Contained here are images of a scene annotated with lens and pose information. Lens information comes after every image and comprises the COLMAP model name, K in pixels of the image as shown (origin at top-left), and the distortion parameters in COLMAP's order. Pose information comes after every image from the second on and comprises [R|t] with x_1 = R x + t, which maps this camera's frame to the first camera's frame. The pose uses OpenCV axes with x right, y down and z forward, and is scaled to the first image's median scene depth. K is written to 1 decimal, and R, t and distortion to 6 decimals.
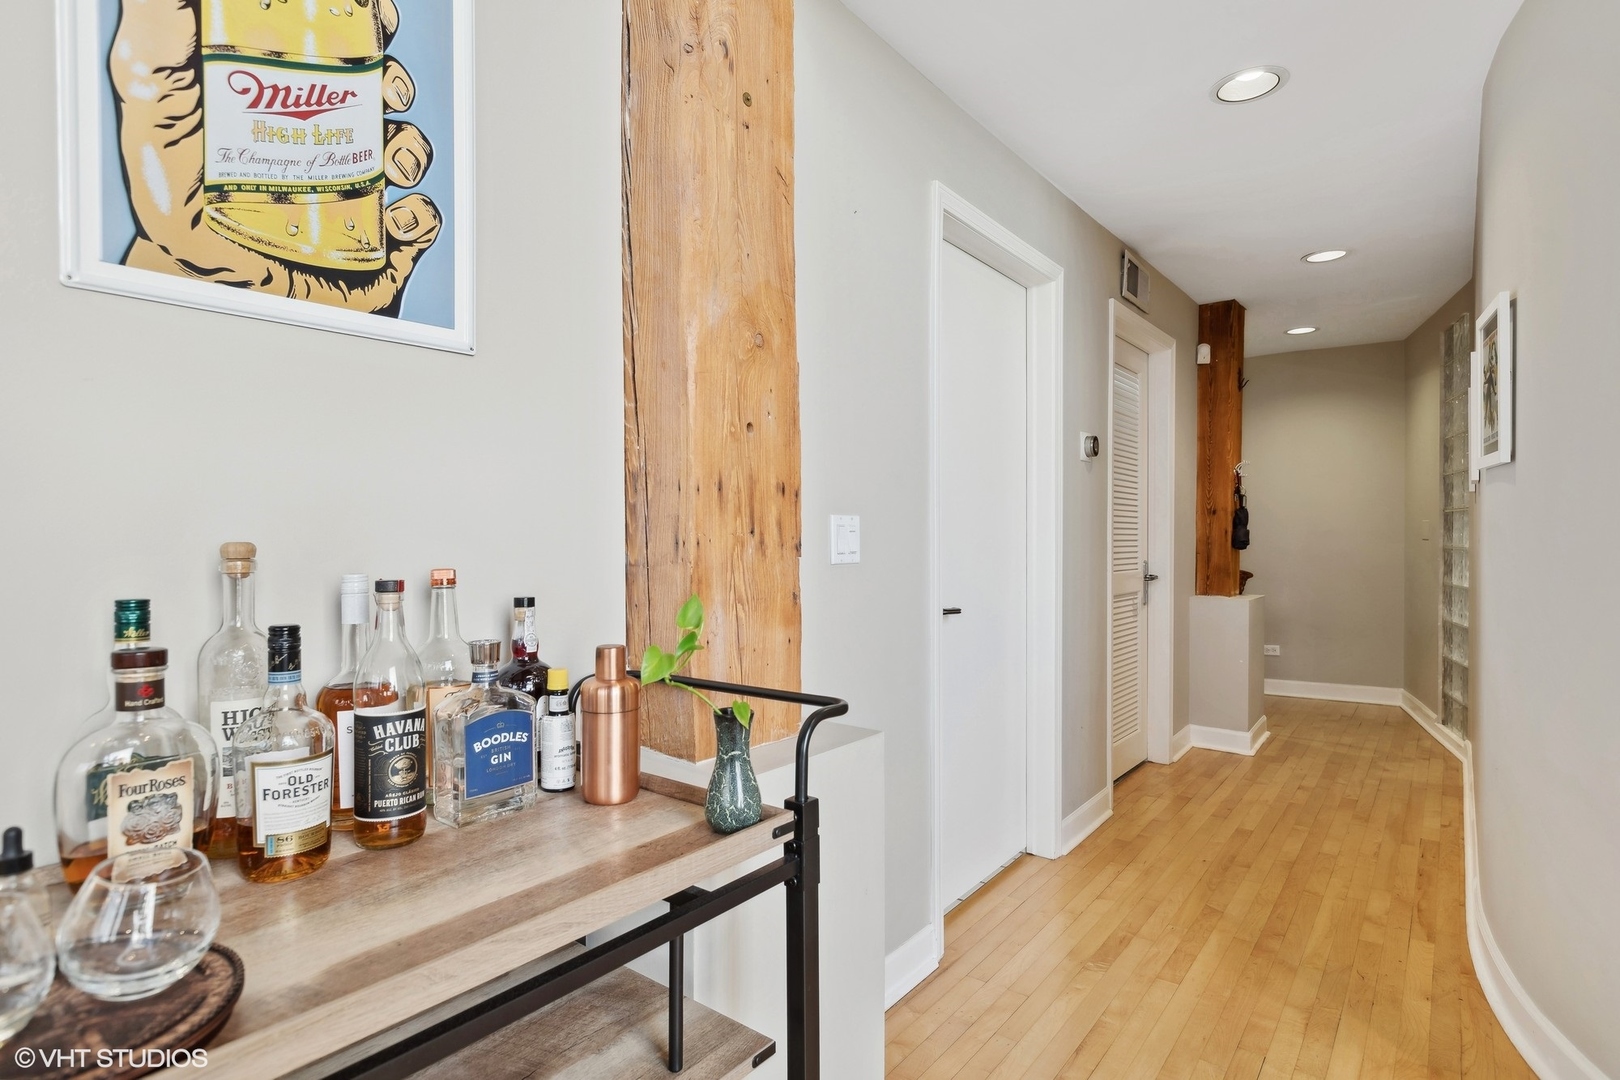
lens RADIAL K [[835.3, 0, 804.5], [0, 835.3, 543.6], [0, 0, 1]] dist [0.002294, 0.000583]
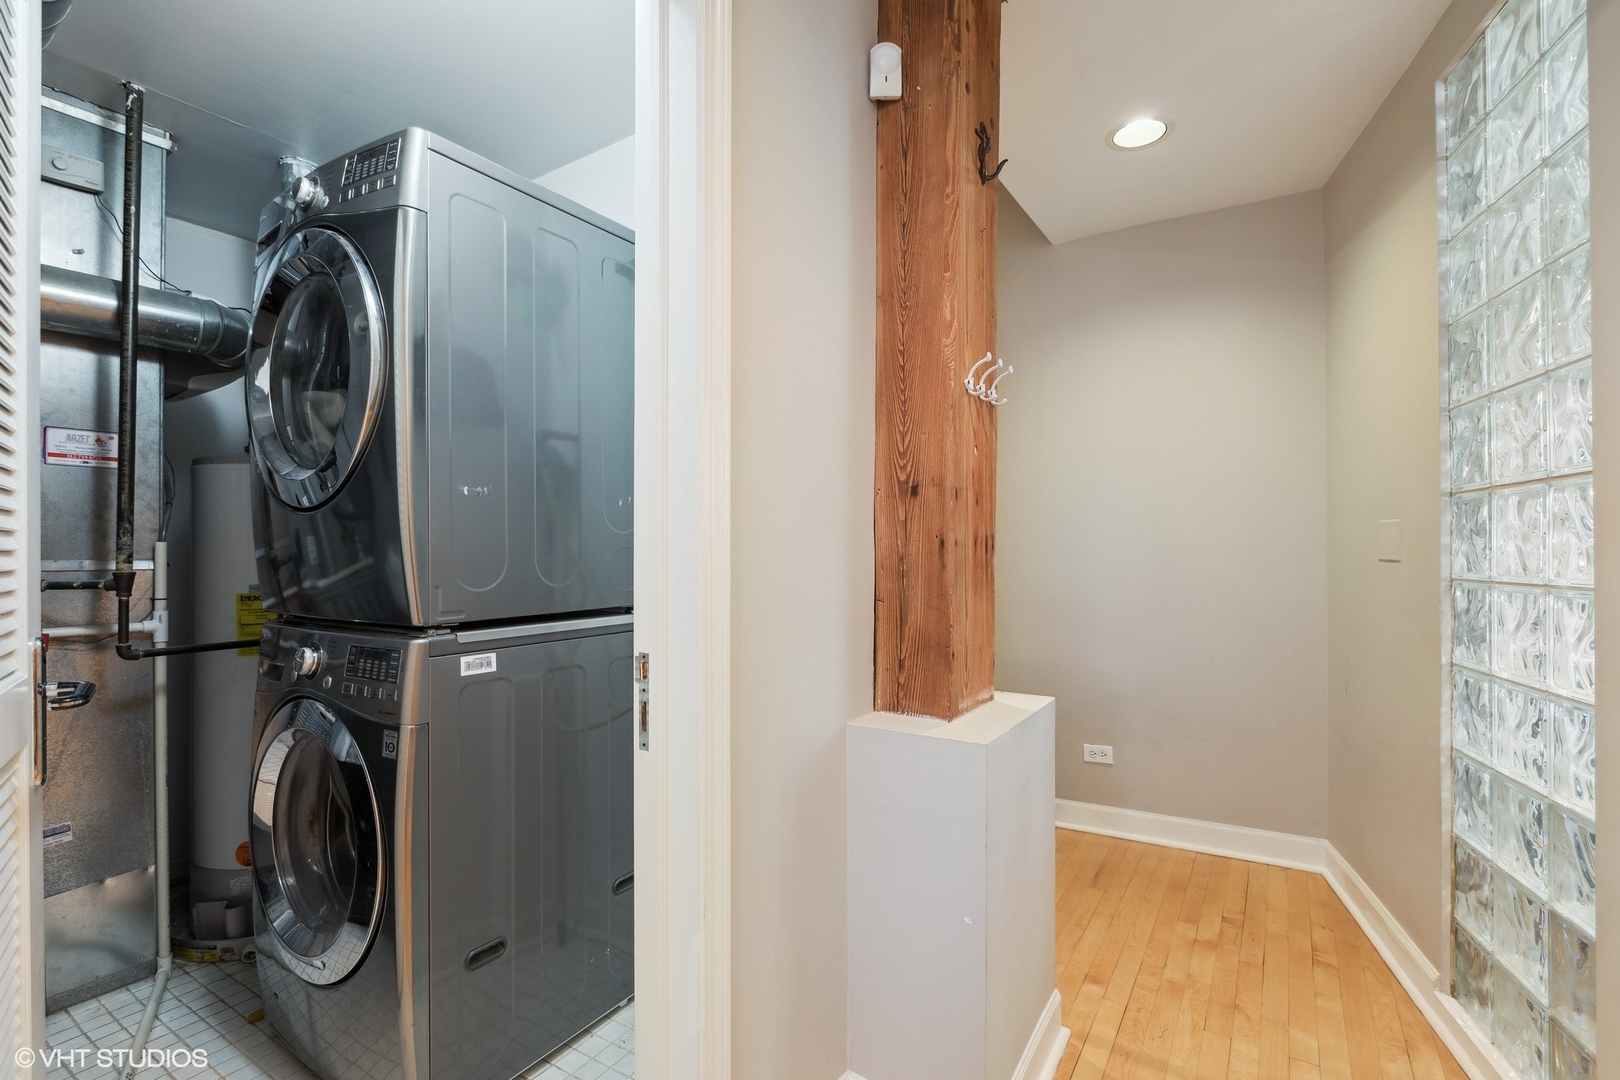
lens RADIAL K [[775.6, 0, 815.6], [0, 775.6, 536.3], [0, 0, 1]] dist [-0.013456, -0.000616]
pose [[0.993549, 0.000587, 0.113404, 0.405731], [0.001316, 0.999860, -0.016703, -0.011293], [-0.113397, 0.016745, 0.993409, 0.659255]]
